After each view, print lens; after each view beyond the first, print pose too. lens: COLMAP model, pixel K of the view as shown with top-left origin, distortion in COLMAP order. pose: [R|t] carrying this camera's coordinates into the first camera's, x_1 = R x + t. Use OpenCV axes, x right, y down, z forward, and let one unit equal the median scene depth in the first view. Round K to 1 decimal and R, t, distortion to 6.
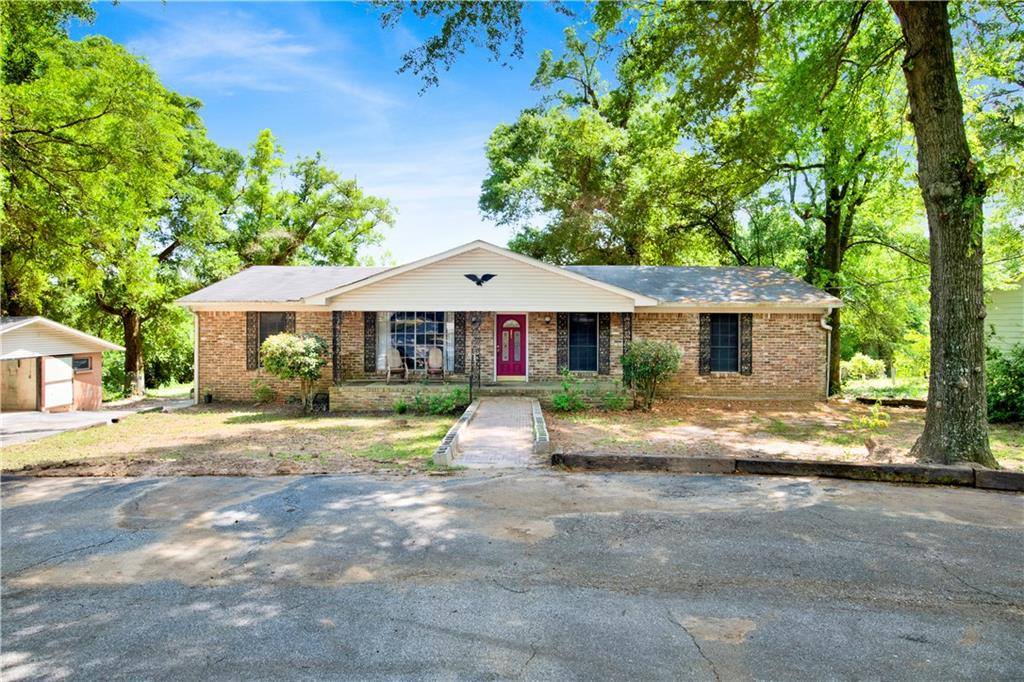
lens RADIAL K [[531.1, 0, 512.0], [0, 531.1, 315.5], [0, 0, 1]] dist [-0.049023, 0.006161]
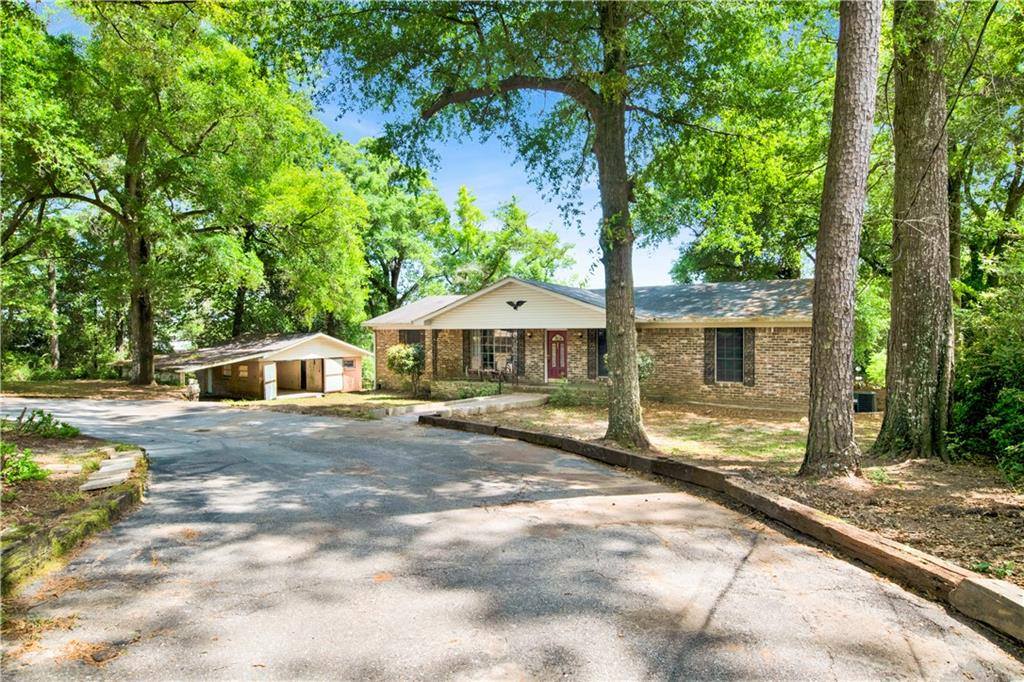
lens RADIAL K [[531.1, 0, 518.6], [0, 531.1, 337.8], [0, 0, 1]] dist [-0.049023, 0.006161]
pose [[0.865465, -0.001671, -0.500967, 0.563937], [0.012735, 0.999745, 0.018665, -0.009048], [0.500808, -0.022534, 0.865265, -0.147943]]
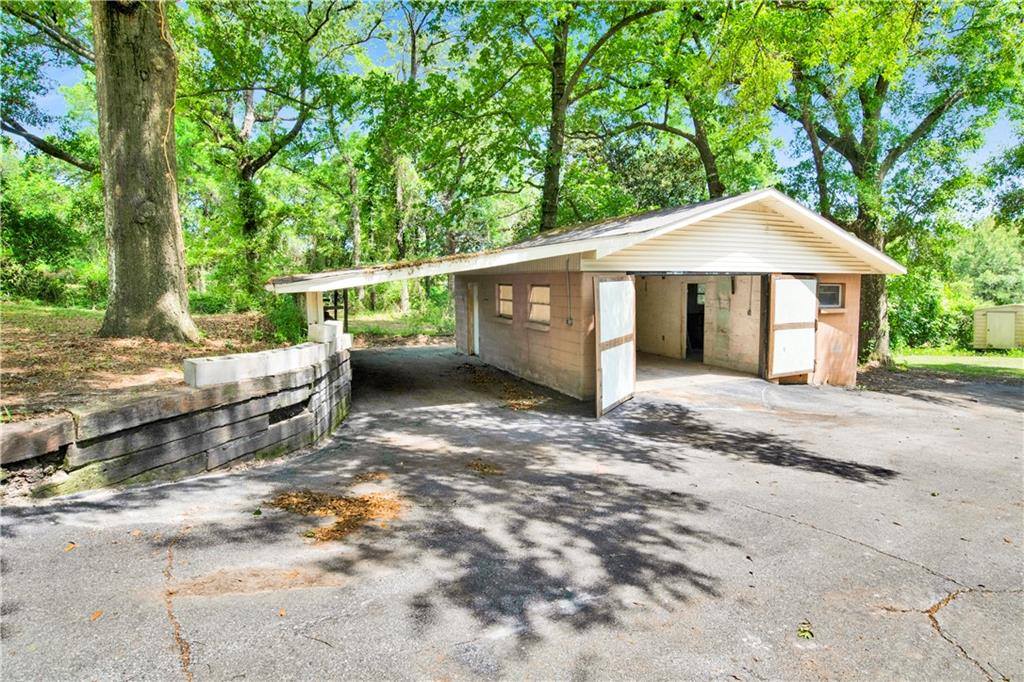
lens RADIAL K [[531.1, 0, 510.5], [0, 531.1, 336.2], [0, 0, 1]] dist [-0.049023, 0.006161]
pose [[0.413588, 0.078636, -0.907062, -0.731466], [0.023460, 0.995012, 0.096957, 0.114843], [0.910162, -0.061380, 0.409680, 0.729810]]
